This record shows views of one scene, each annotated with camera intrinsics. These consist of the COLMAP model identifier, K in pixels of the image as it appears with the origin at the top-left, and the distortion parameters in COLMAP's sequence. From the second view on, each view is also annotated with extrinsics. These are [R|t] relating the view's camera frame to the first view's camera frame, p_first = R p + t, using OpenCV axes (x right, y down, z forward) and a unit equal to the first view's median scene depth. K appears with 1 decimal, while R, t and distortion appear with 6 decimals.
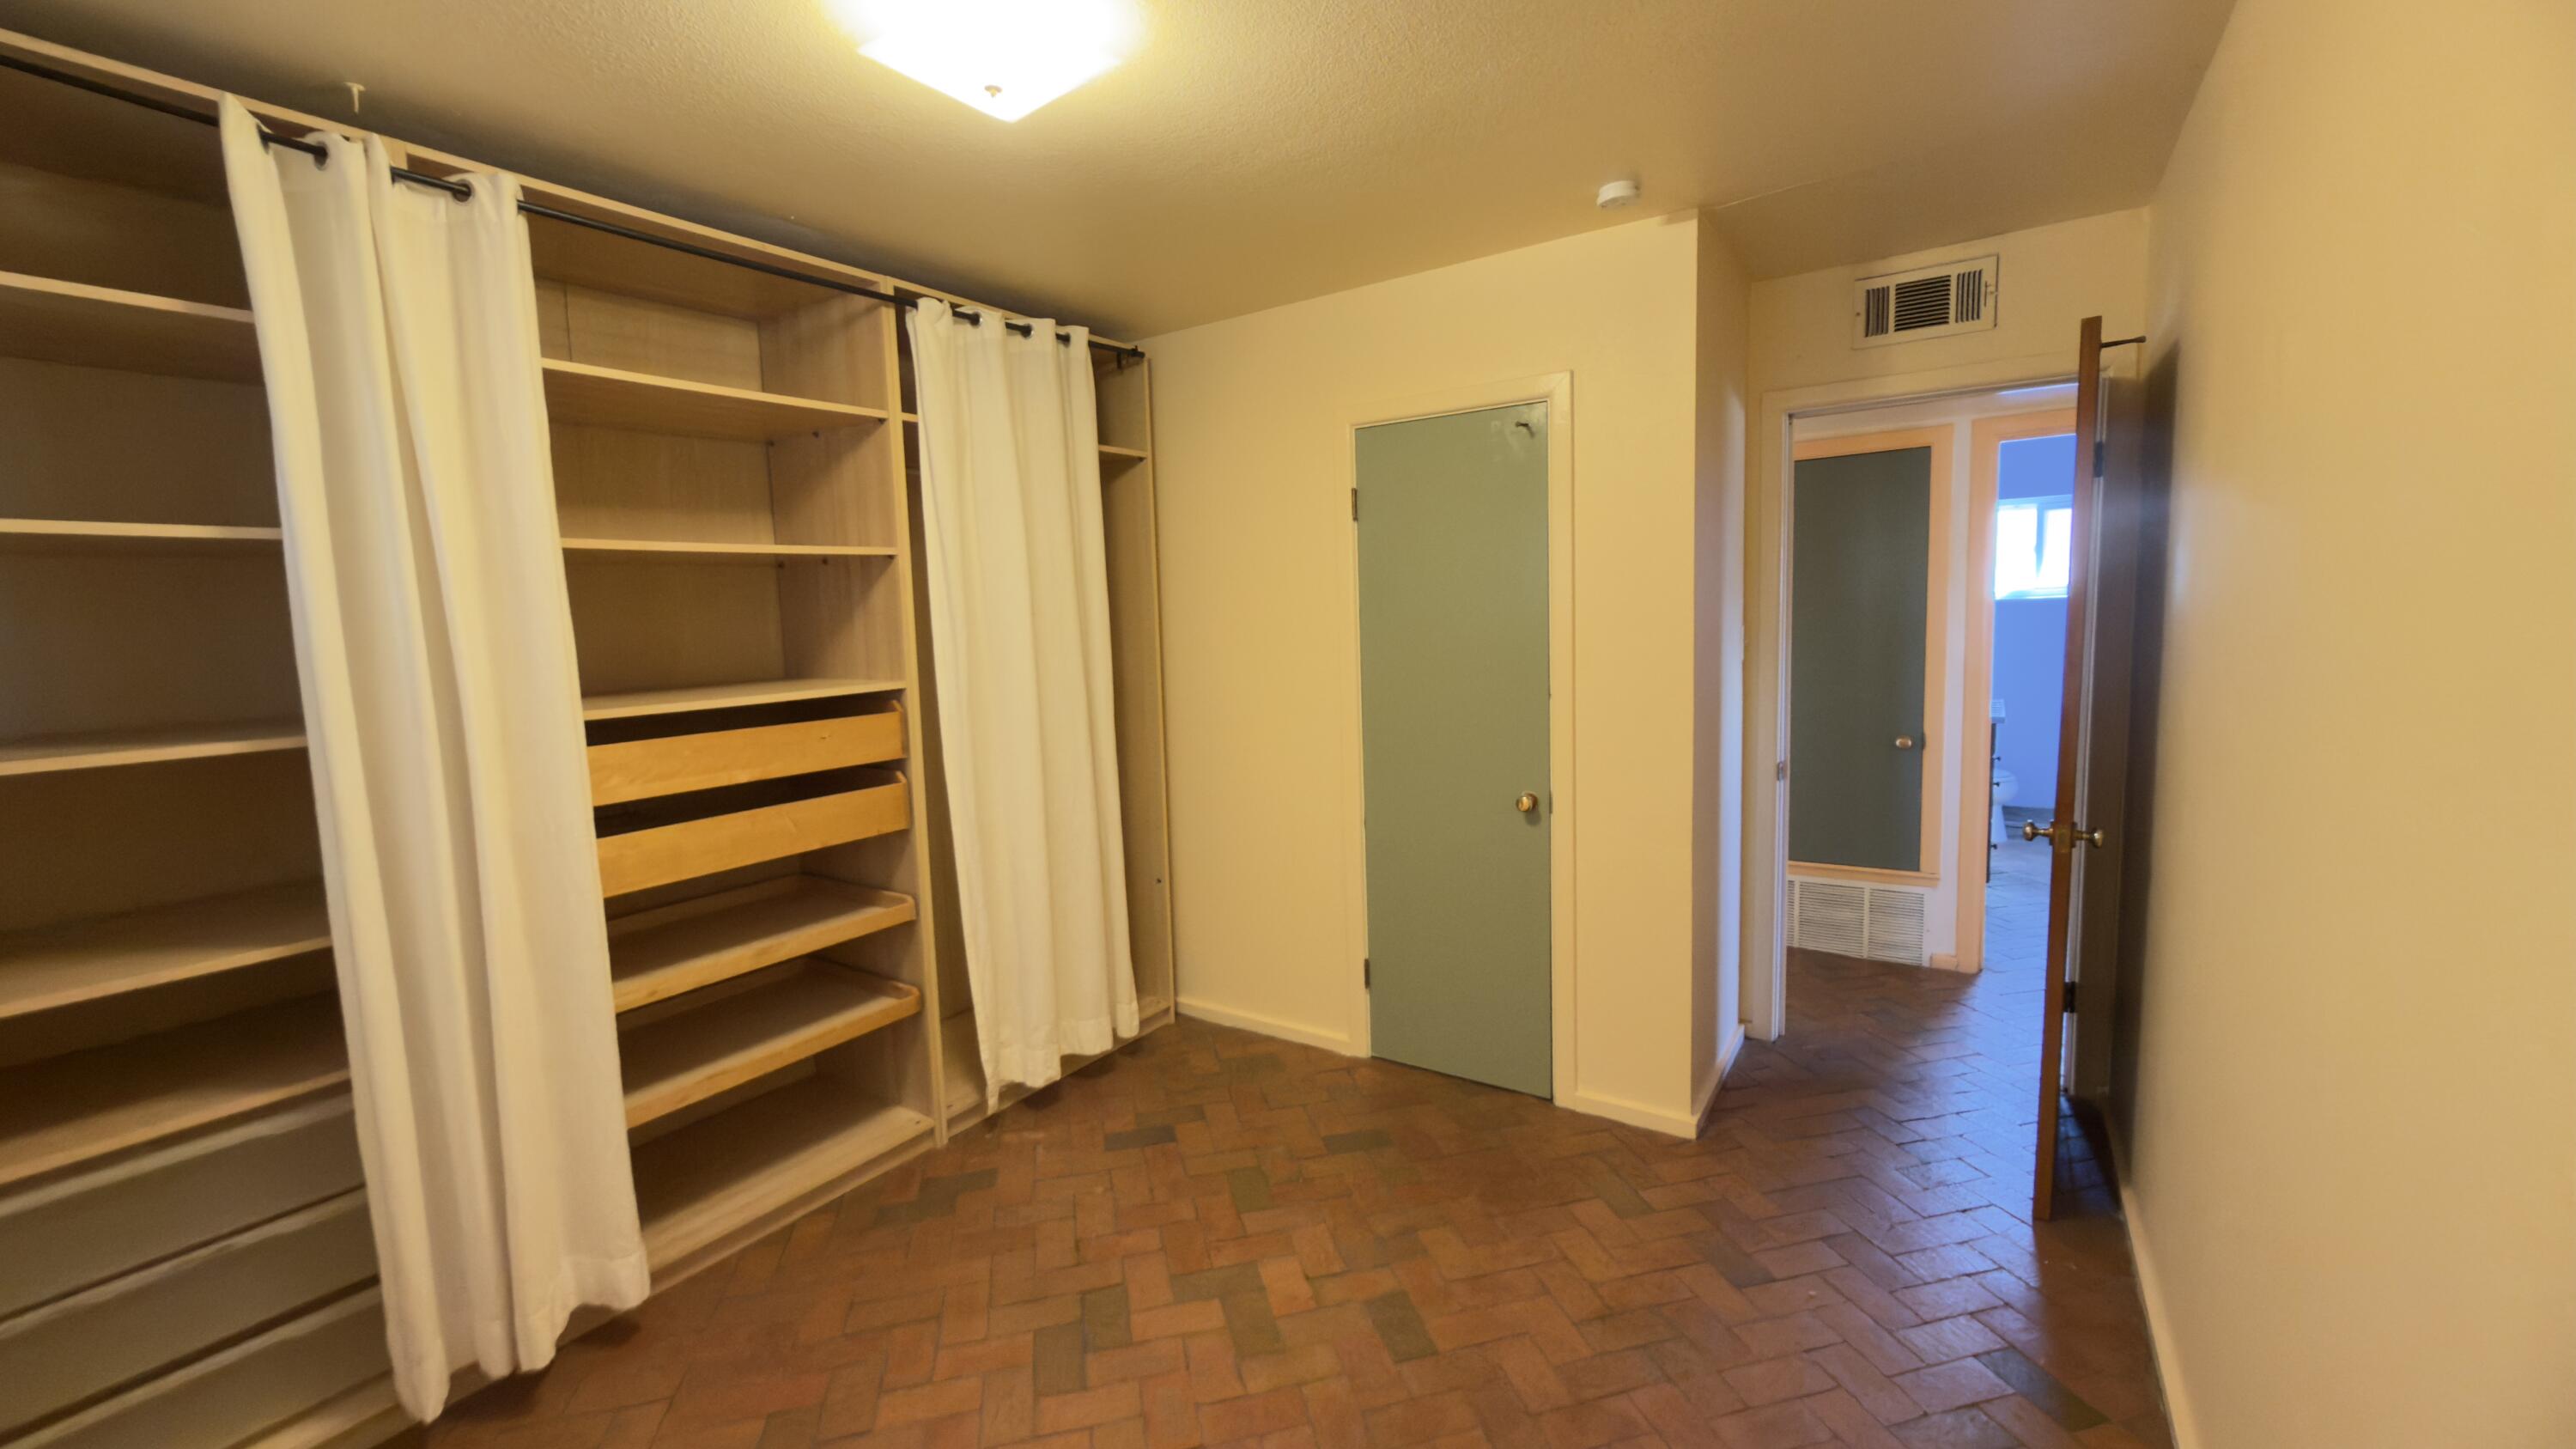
lens RADIAL K [[1020.9, 0, 1296.0], [0, 1020.9, 722.0], [0, 0, 1]] dist [-0.003695, -0.000402]
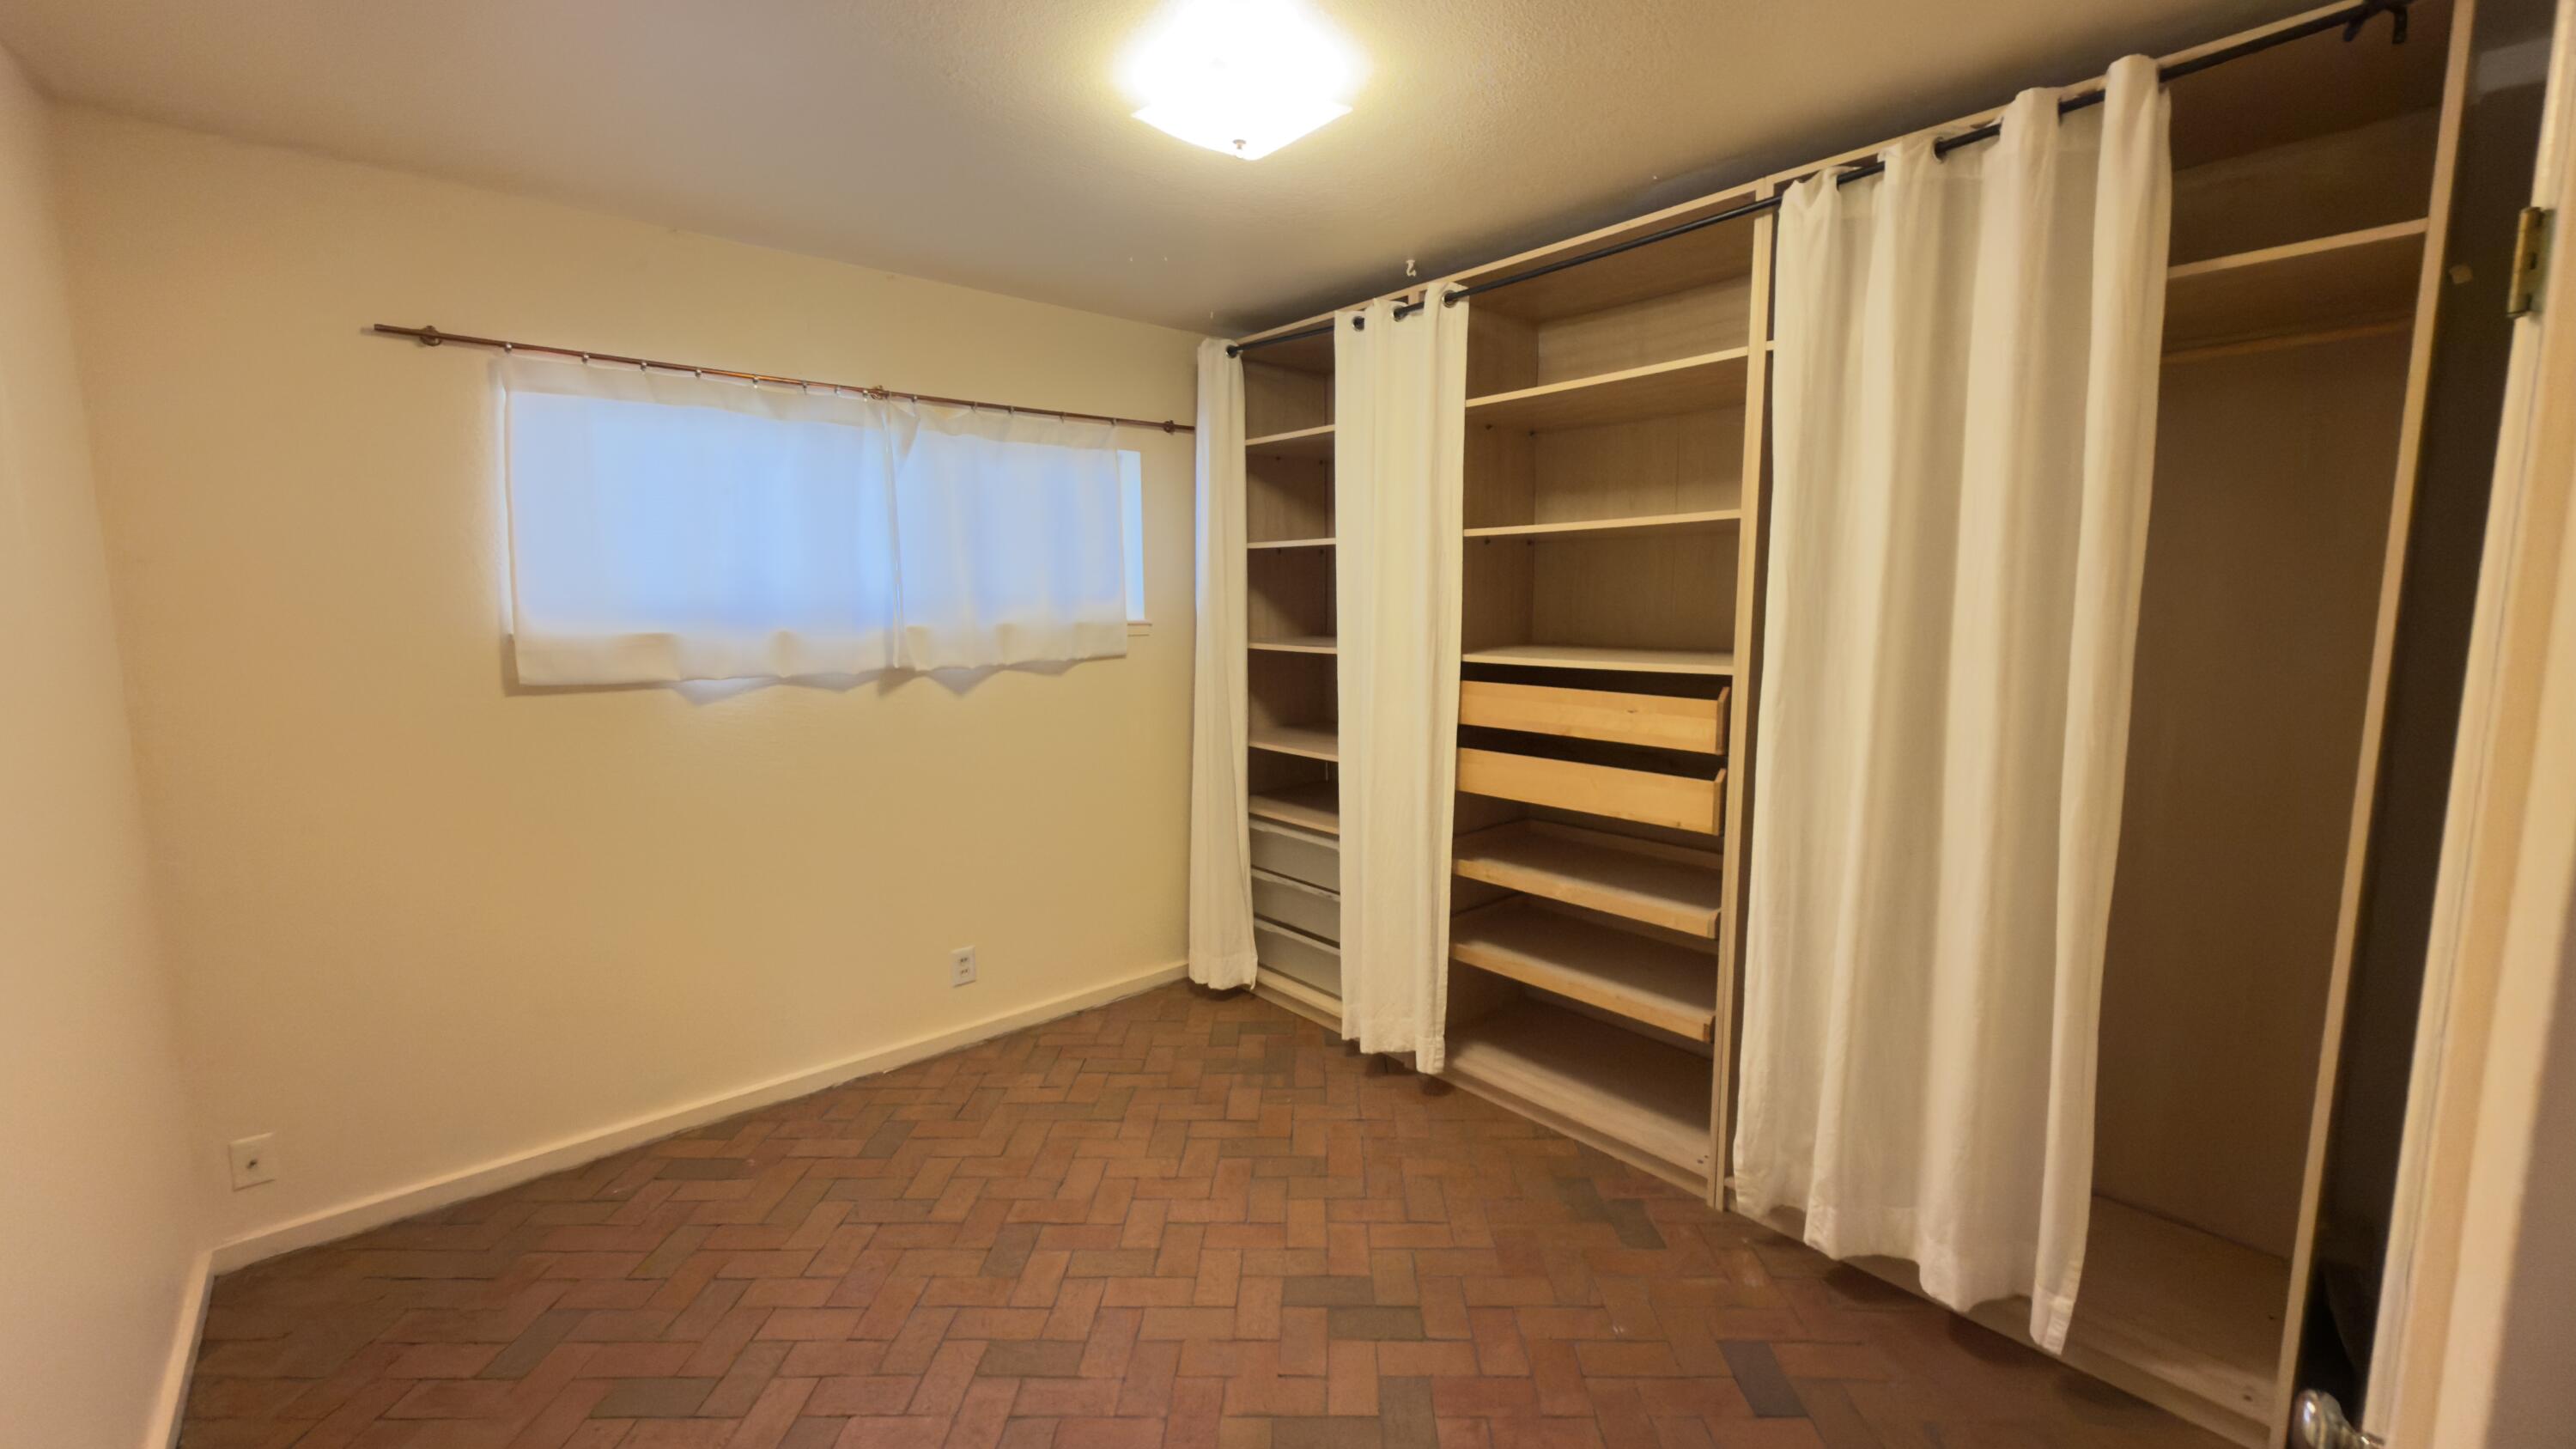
lens RADIAL K [[1020.9, 0, 1297.7], [0, 1020.9, 724.5], [0, 0, 1]] dist [-0.003695, -0.000402]
pose [[-0.258830, 0.153268, -0.953686, 0.590185], [-0.093240, 0.978756, 0.182602, -0.126848], [0.961412, 0.136185, -0.239040, 0.953473]]
